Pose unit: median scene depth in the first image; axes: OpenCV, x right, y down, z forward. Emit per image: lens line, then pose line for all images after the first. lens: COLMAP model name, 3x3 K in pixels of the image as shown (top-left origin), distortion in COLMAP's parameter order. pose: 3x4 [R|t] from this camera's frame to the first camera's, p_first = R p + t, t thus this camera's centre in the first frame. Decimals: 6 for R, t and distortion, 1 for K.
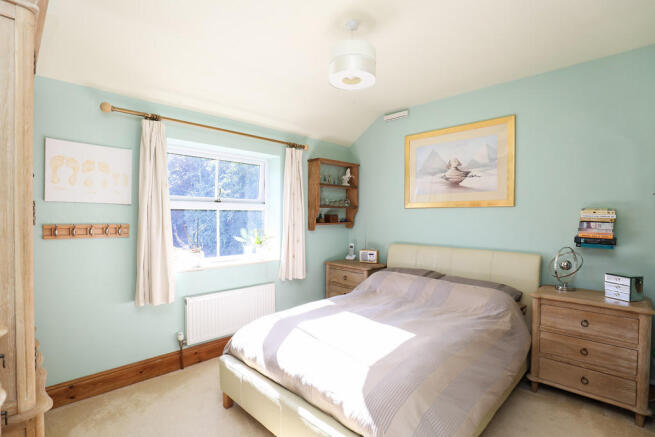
lens RADIAL K [[316.6, 0, 314.3], [0, 316.6, 219.1], [0, 0, 1]] dist [-0.012946, -0.000091]
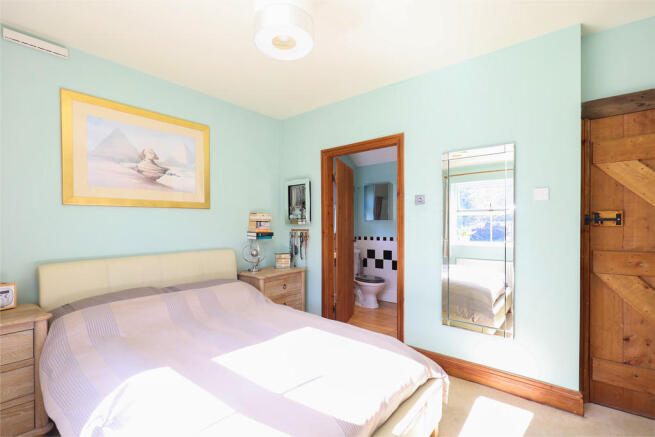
lens RADIAL K [[304.5, 0, 324.8], [0, 304.5, 223.0], [0, 0, 1]] dist [-0.015365, -0.000253]
pose [[-0.135930, -0.008644, 0.990681, -0.410553], [0.011994, 0.999874, 0.010370, 0.002676], [-0.990646, 0.013292, -0.135809, 0.628799]]
